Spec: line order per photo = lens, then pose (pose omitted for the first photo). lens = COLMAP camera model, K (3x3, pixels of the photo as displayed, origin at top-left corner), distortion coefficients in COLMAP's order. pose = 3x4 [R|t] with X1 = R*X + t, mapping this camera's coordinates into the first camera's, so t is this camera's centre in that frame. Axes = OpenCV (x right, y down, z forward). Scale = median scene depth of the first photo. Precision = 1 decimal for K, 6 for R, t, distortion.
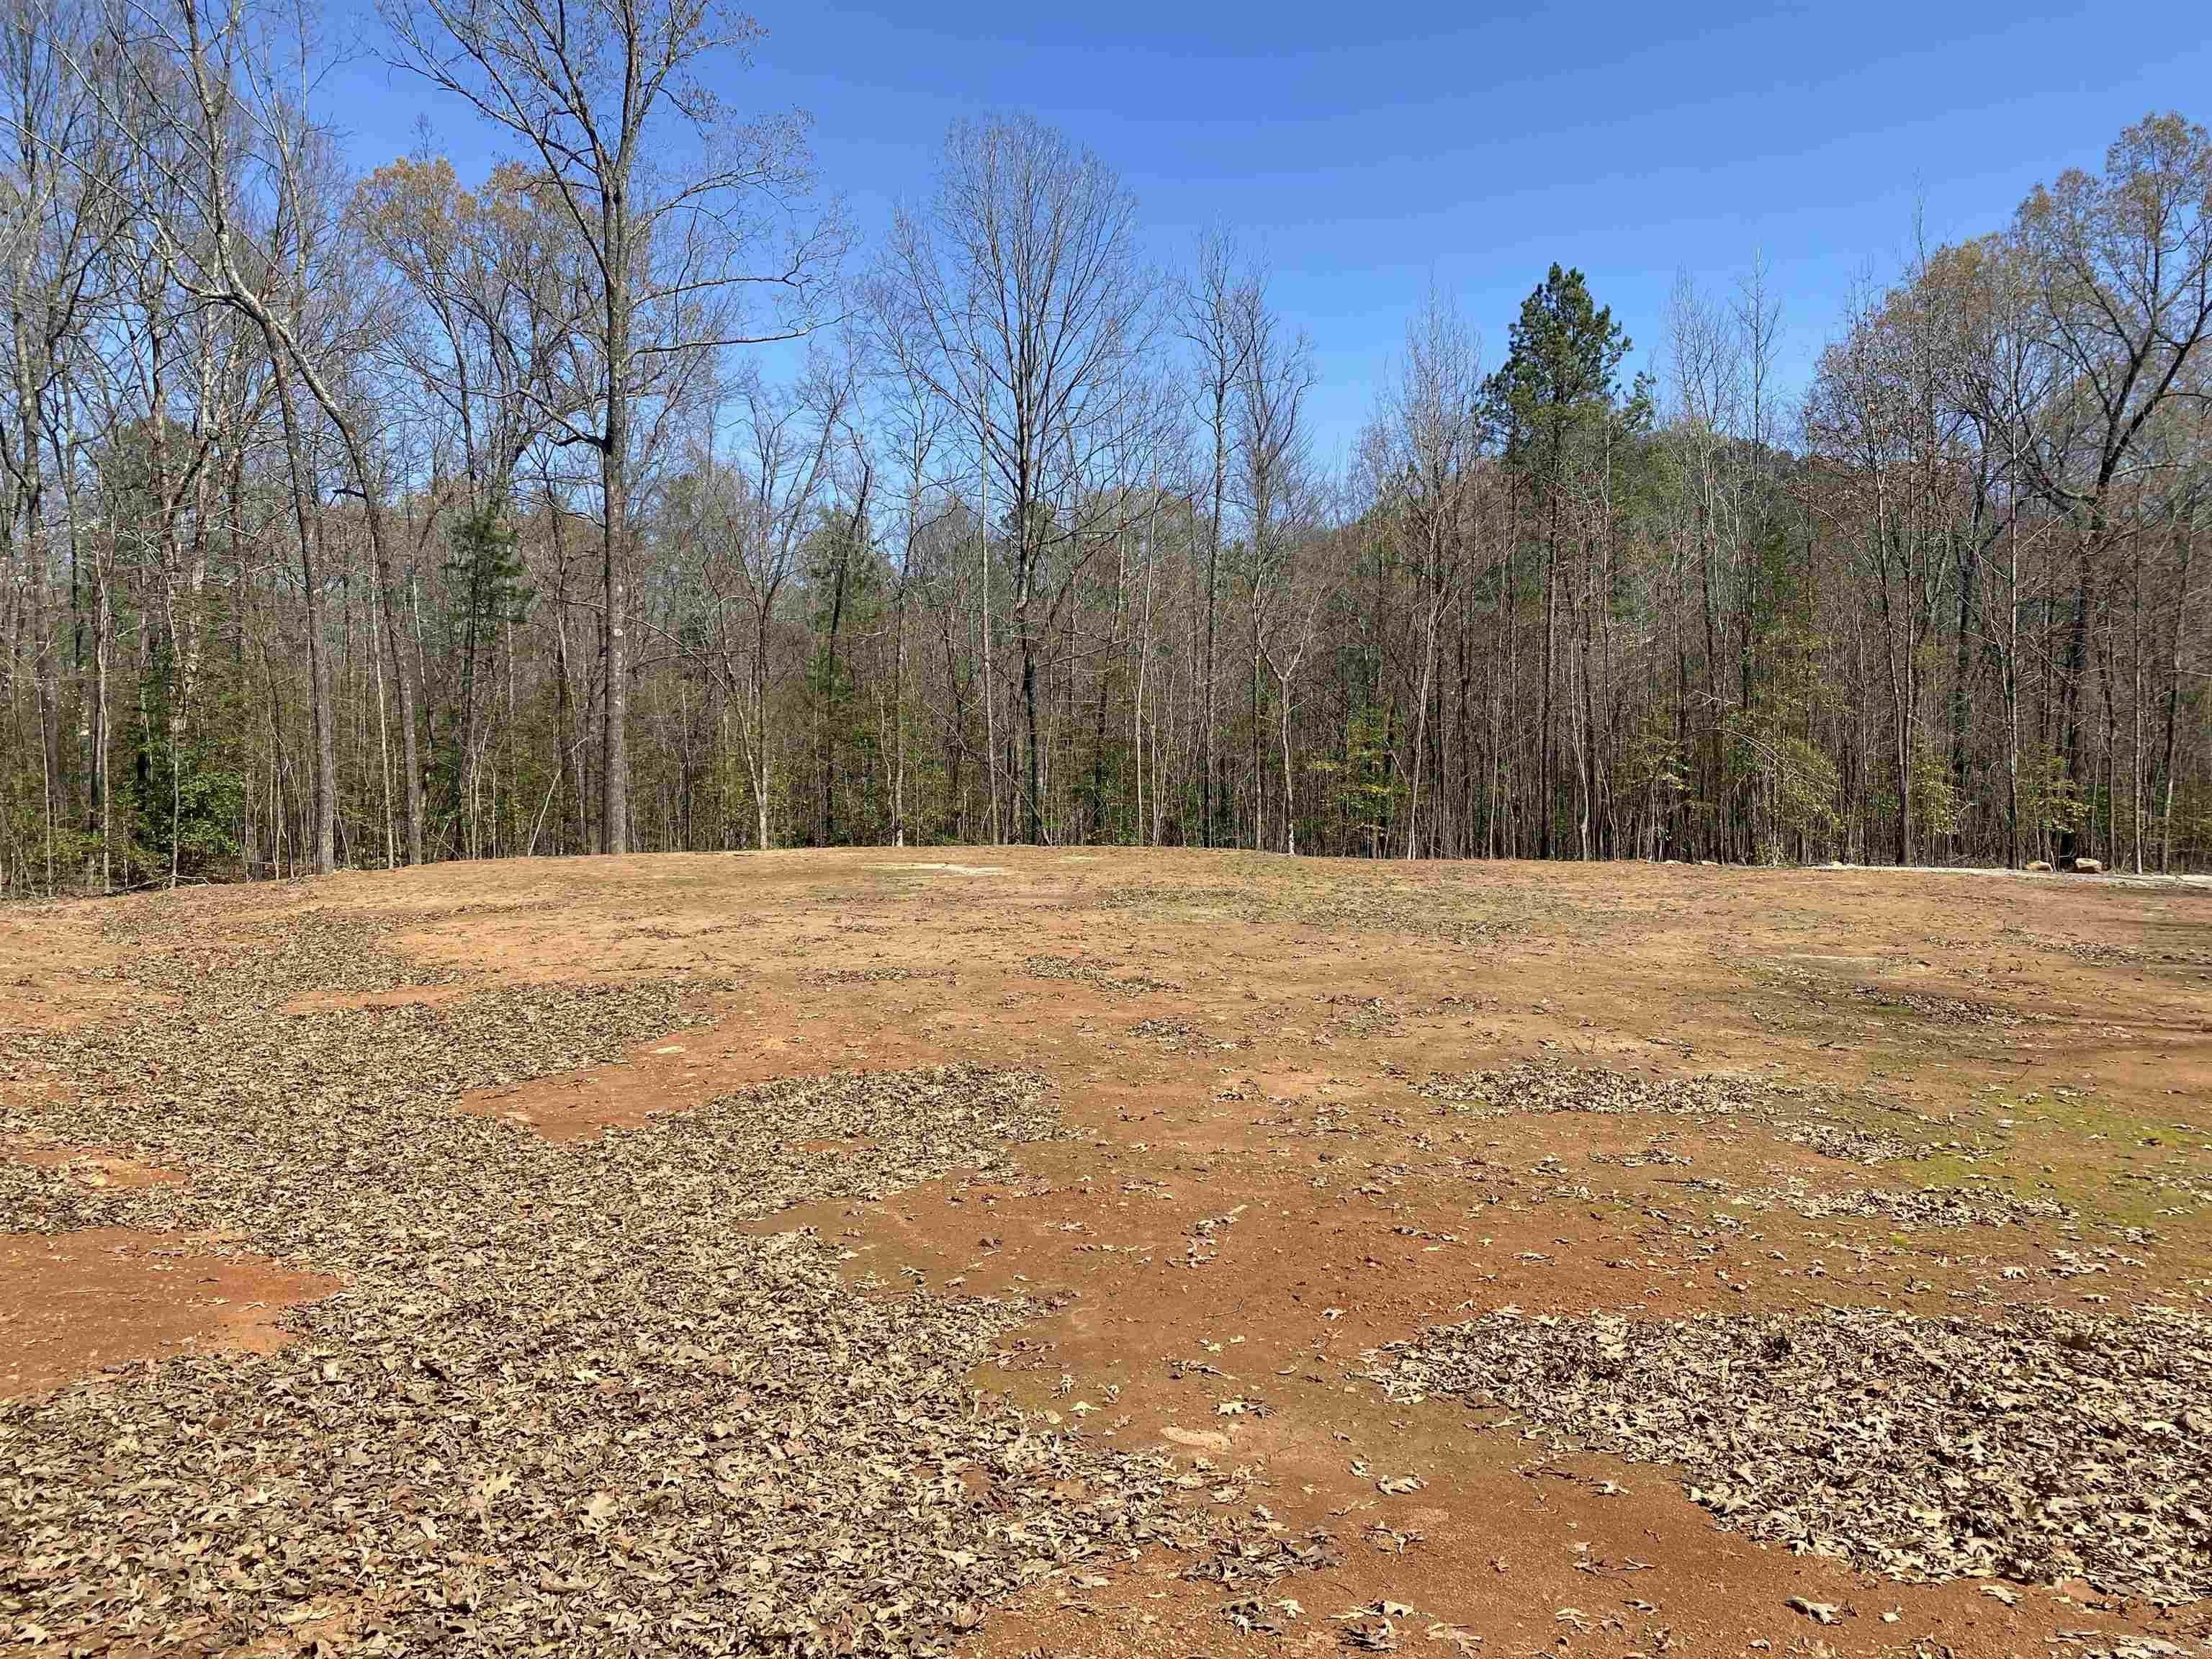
lens RADIAL K [[1732.1, 0, 1106.0], [0, 1732.1, 829.5], [0, 0, 1]] dist [0.000356, -0.000780]
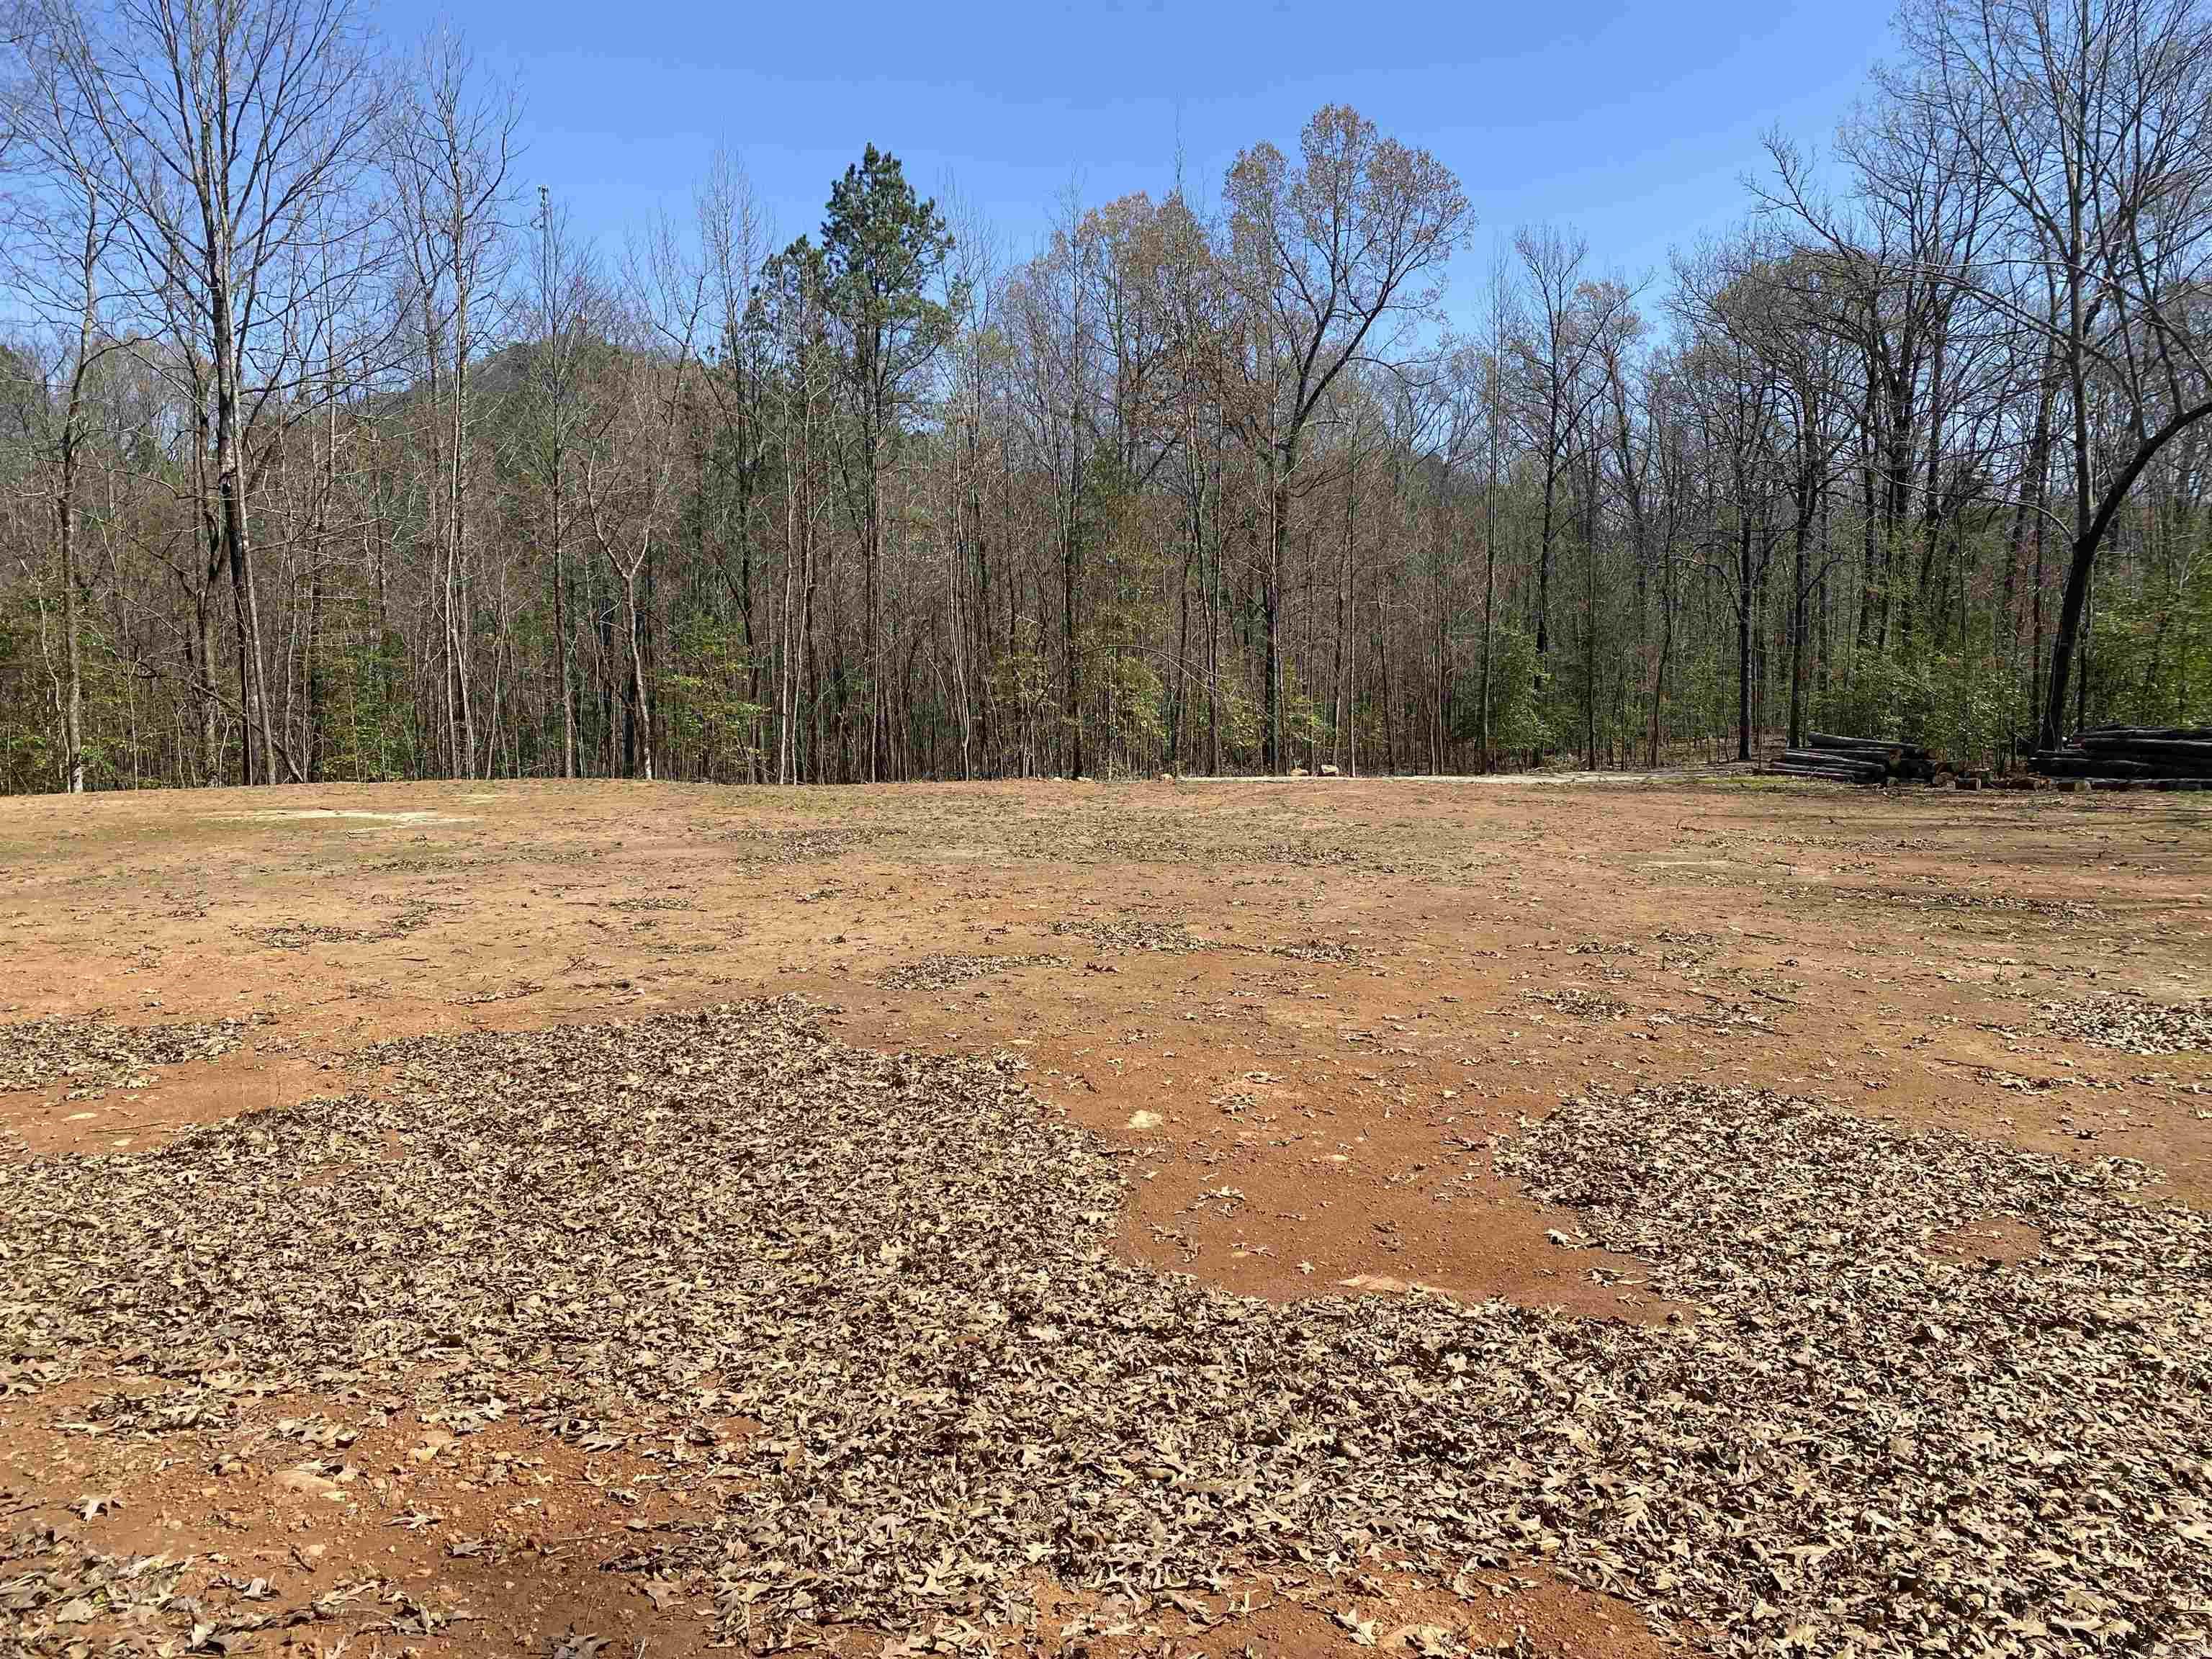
lens RADIAL K [[1732.1, 0, 1106.0], [0, 1732.1, 829.5], [0, 0, 1]] dist [0.000356, -0.000780]
pose [[0.818469, -0.047225, 0.572607, -0.190766], [0.024769, 0.998590, 0.046954, 0.002796], [-0.574017, -0.024247, 0.818484, 0.150691]]
